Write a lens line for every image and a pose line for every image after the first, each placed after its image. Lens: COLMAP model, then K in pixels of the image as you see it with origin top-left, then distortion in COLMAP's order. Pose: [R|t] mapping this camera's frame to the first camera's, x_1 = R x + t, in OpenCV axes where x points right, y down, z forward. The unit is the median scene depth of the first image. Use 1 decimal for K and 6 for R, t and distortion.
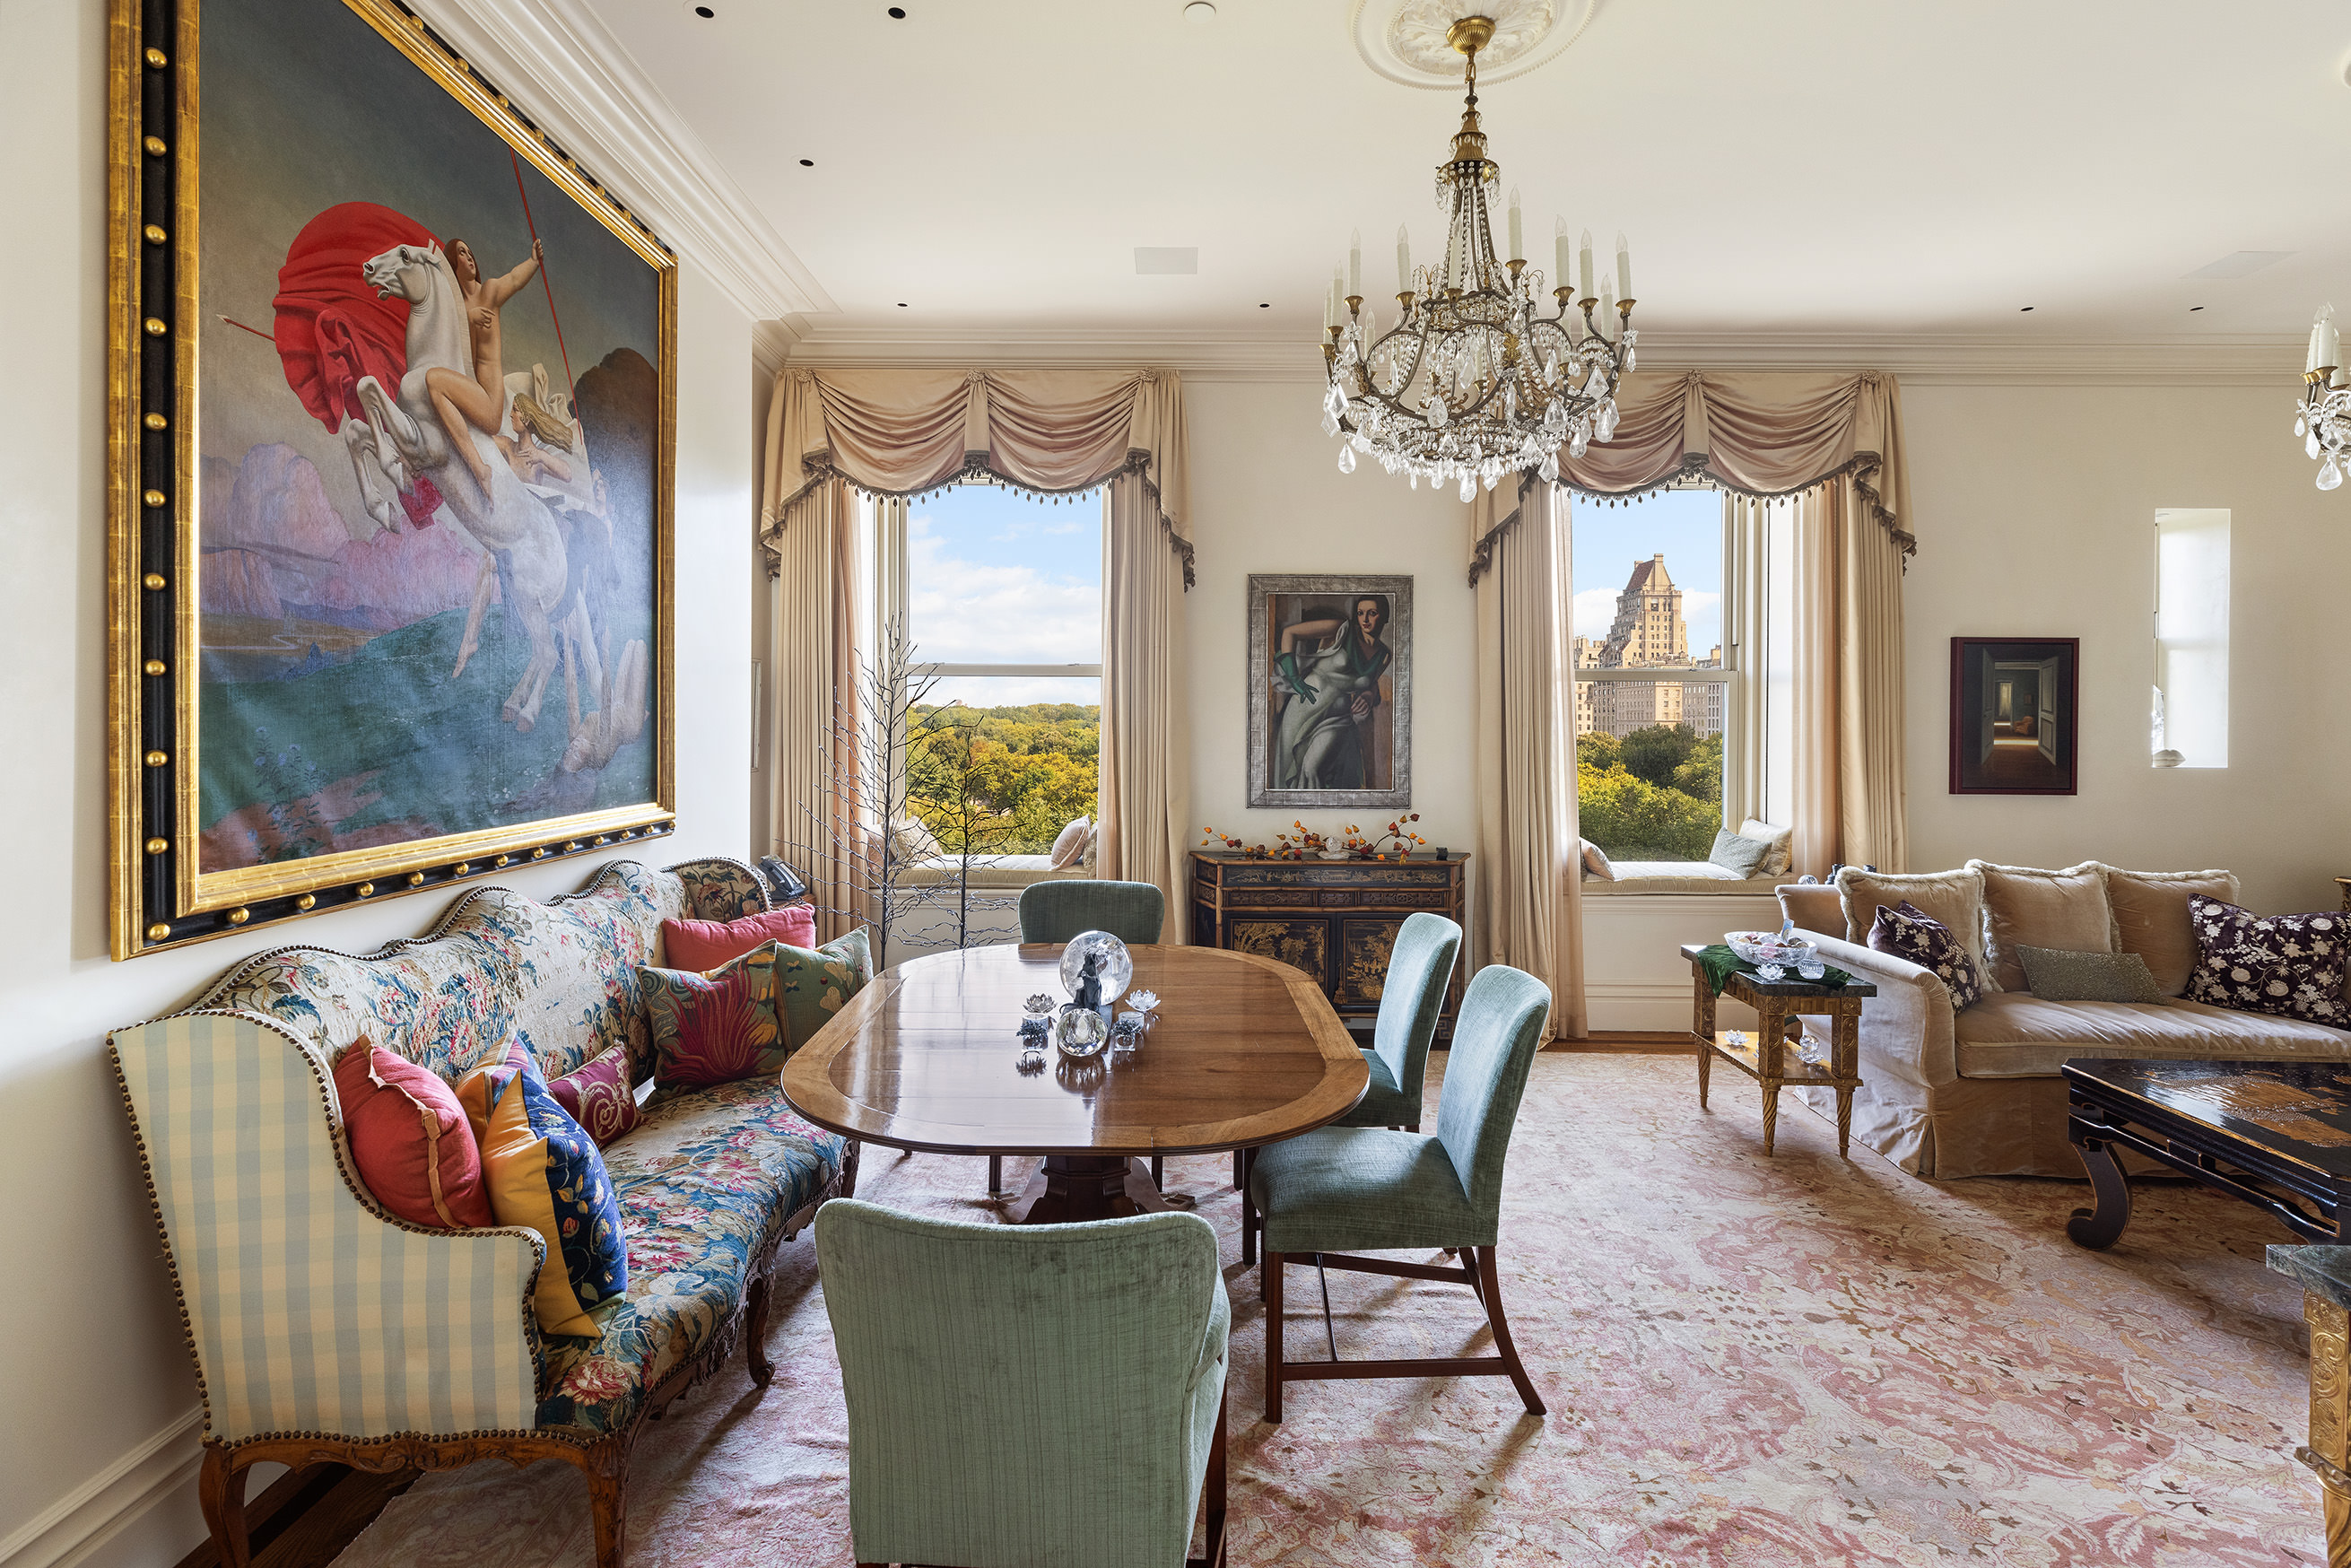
lens RADIAL K [[1055.2, 0, 1173.3], [0, 1055.2, 720.7], [0, 0, 1]] dist [0.006857, -0.001287]
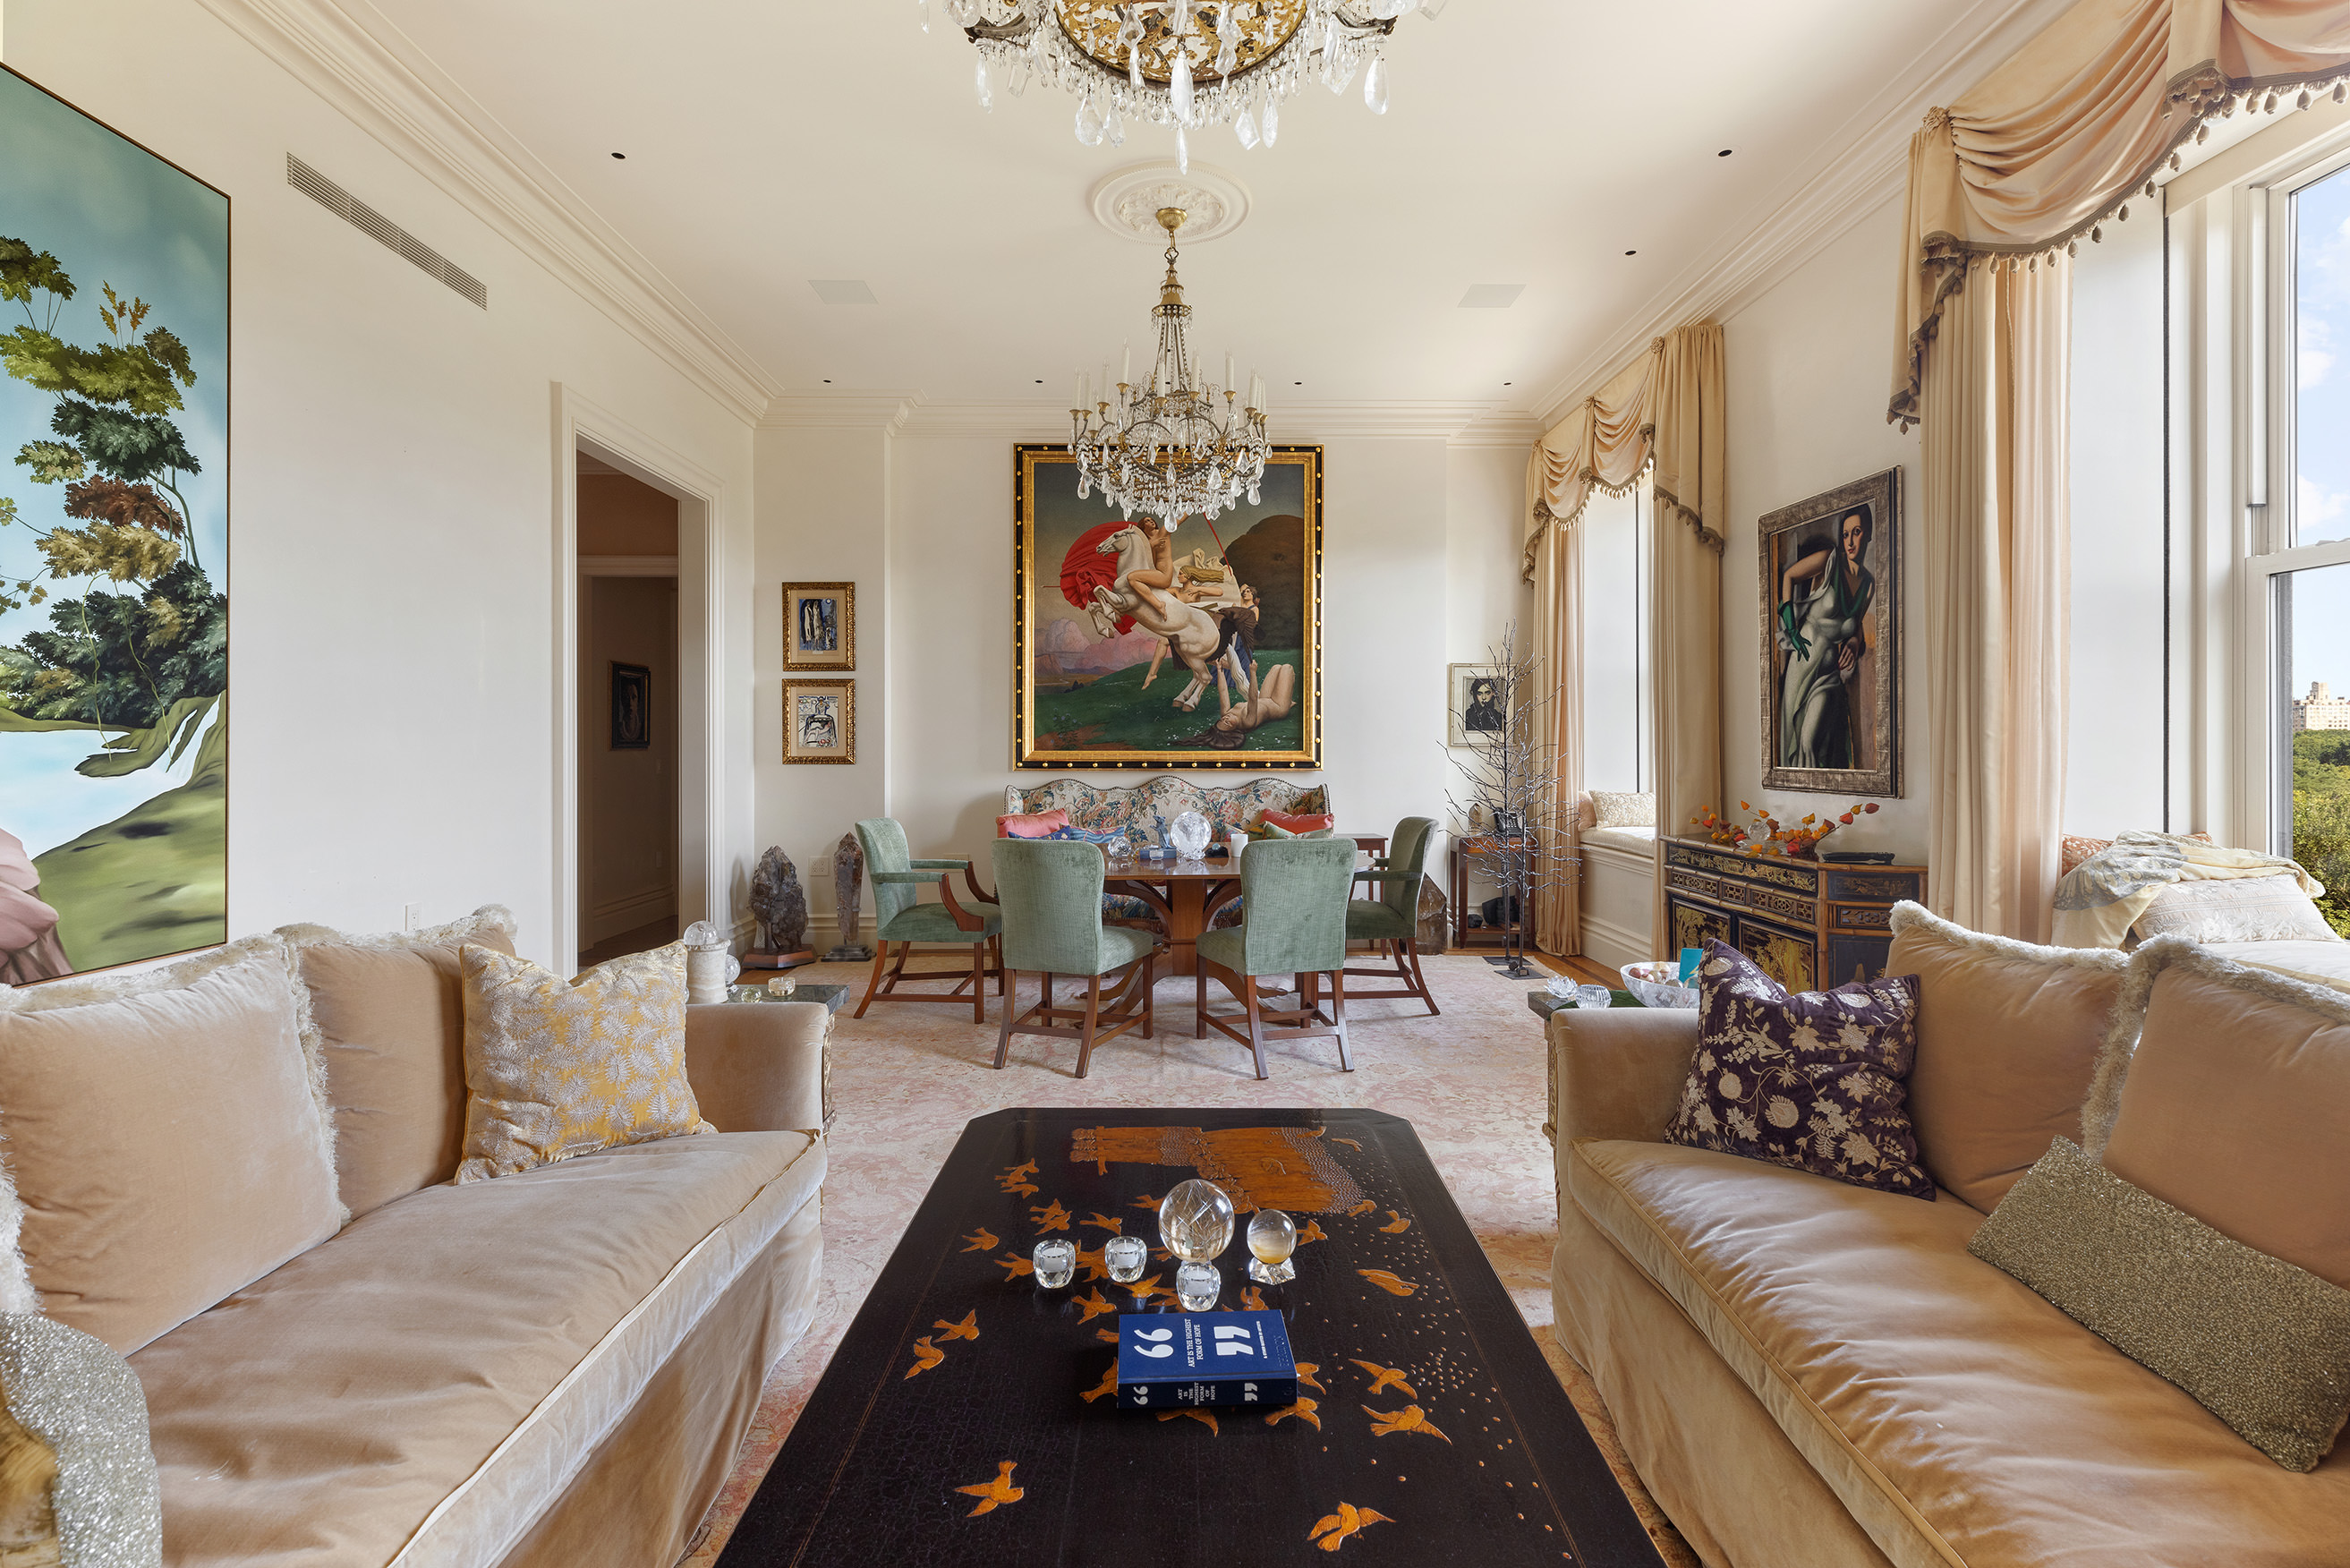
lens RADIAL K [[1054.8, 0, 1194.1], [0, 1054.8, 743.2], [0, 0, 1]] dist [0.006857, -0.001287]
pose [[0.032318, -0.006882, -0.999454, 1.175516], [-0.000557, 0.999976, -0.006904, 0.066937], [0.999477, 0.000780, 0.032313, 0.655241]]
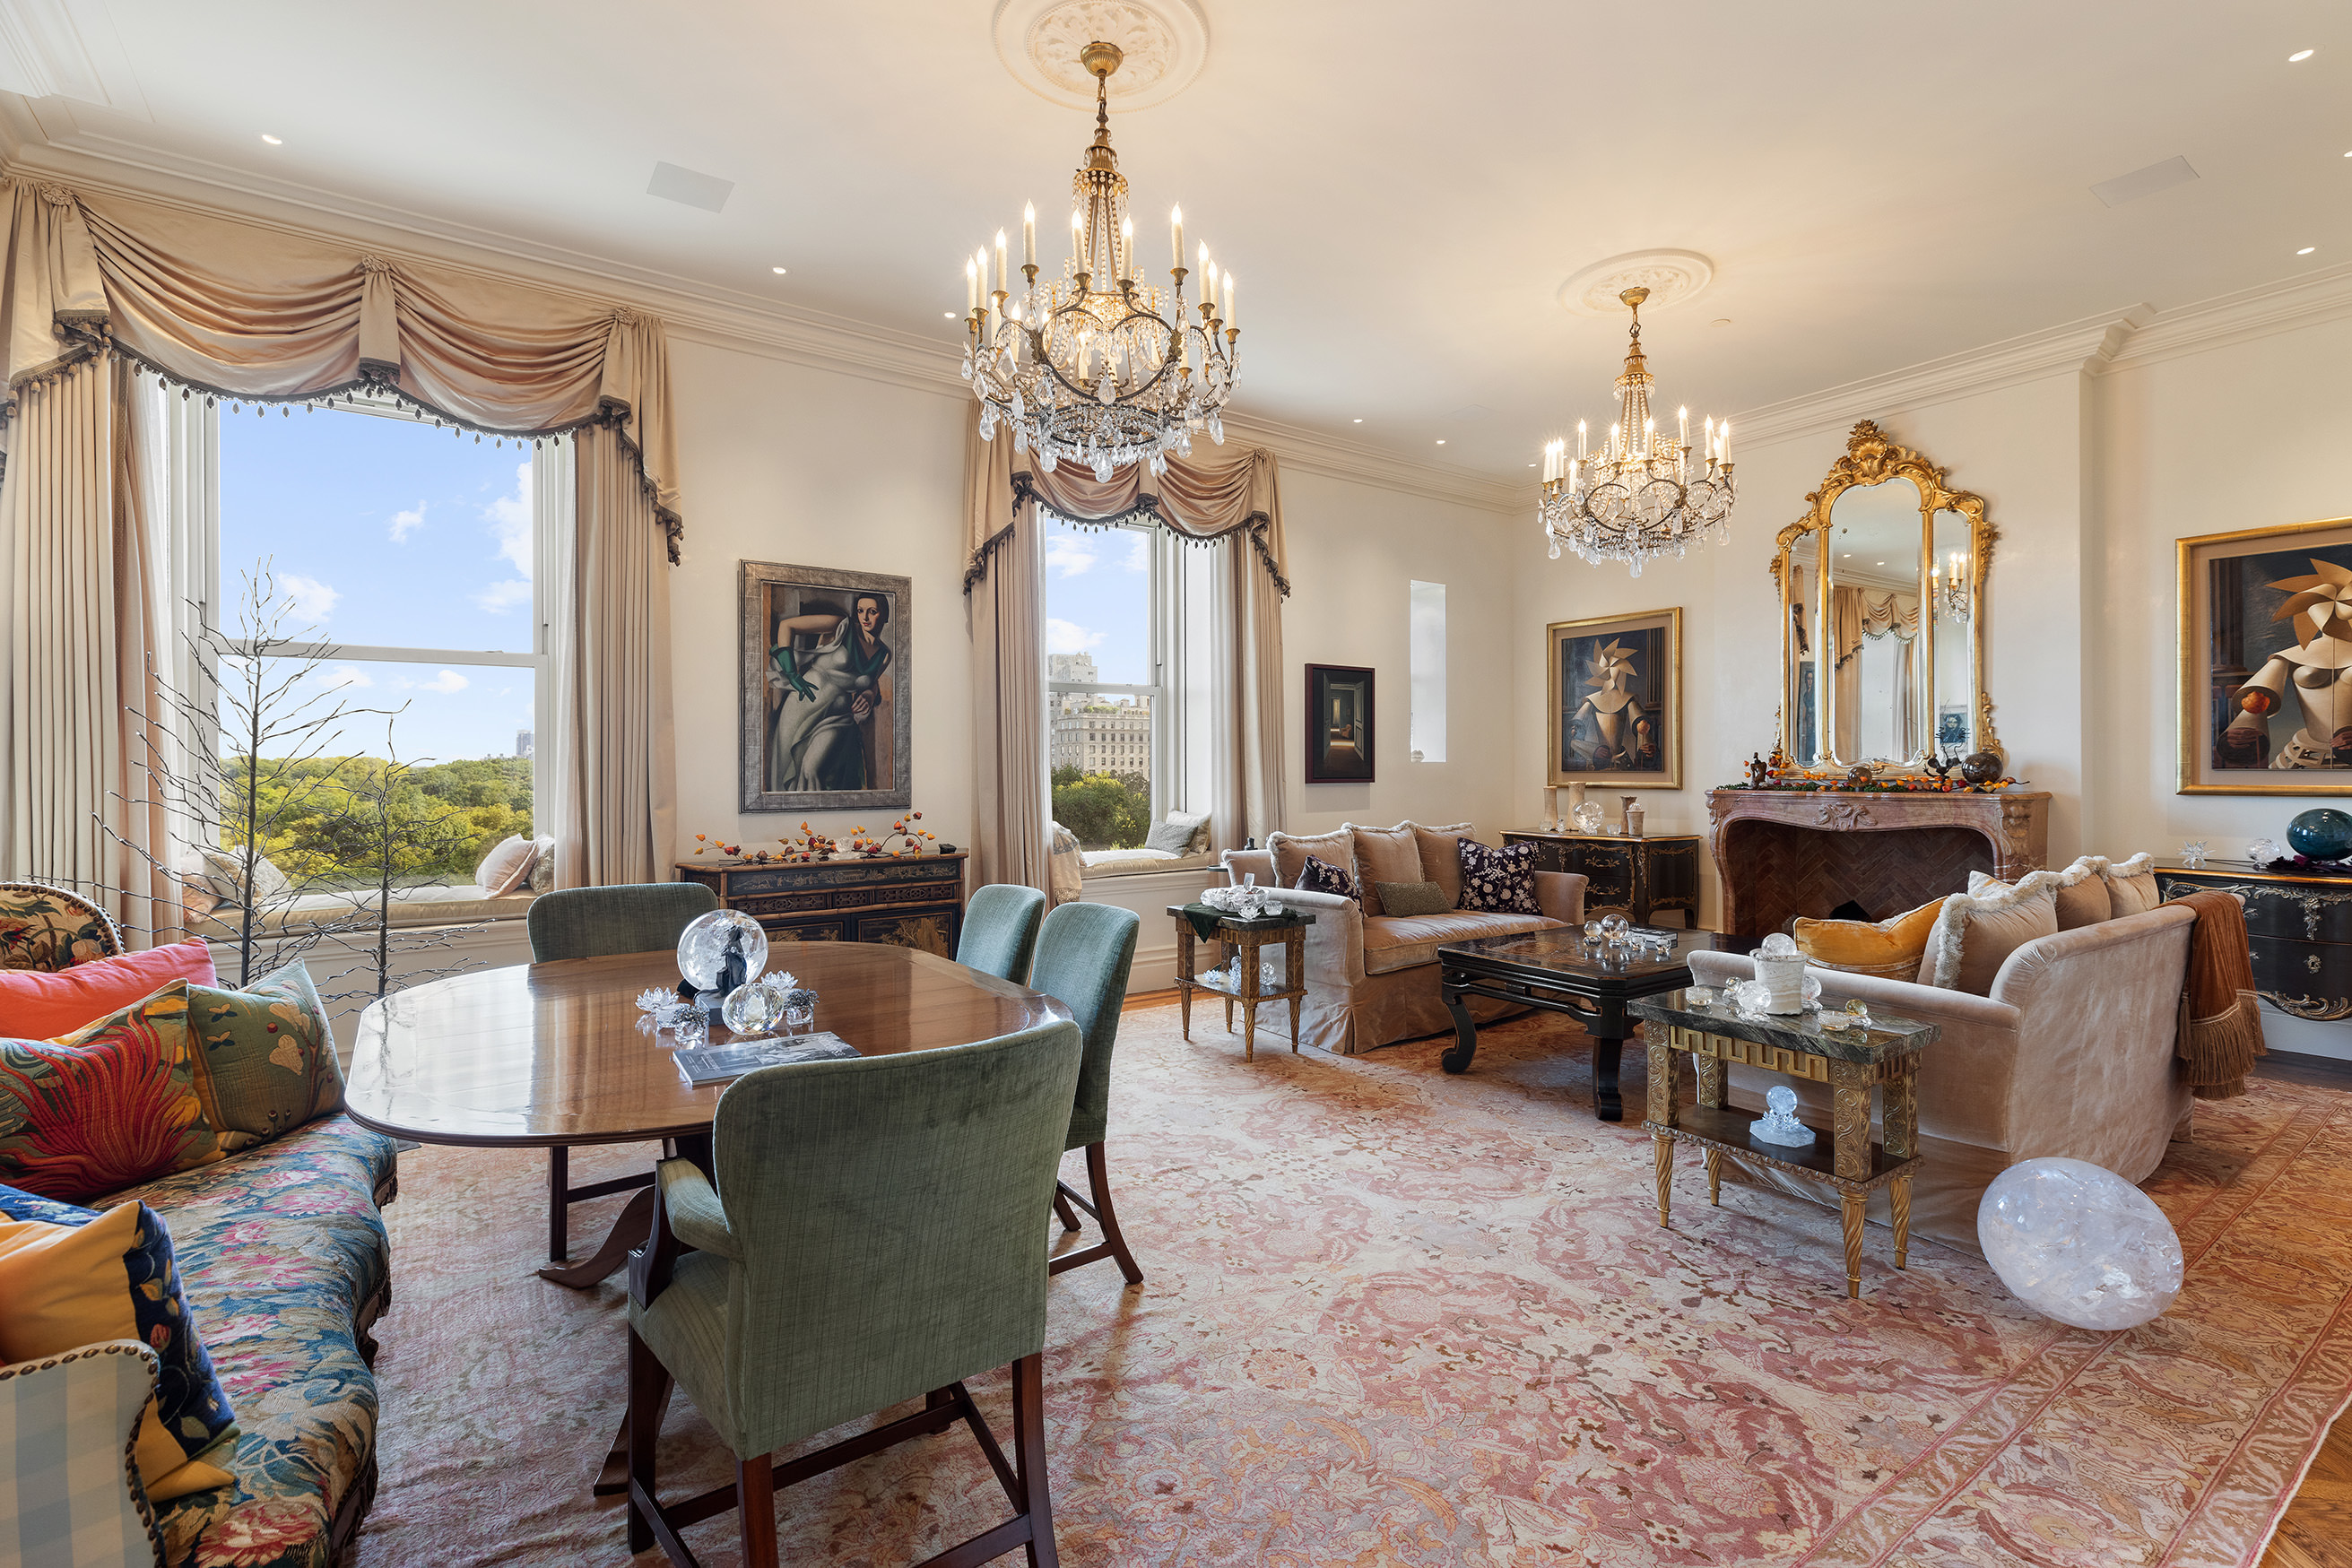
lens RADIAL K [[1055.5, 0, 1162.6], [0, 1055.5, 764.6], [0, 0, 1]] dist [0.006857, -0.001287]
pose [[0.817641, -0.007223, 0.575683, -0.205123], [0.010980, 0.999935, -0.003050, 0.060918], [-0.575623, 0.008815, 0.817668, 0.044929]]
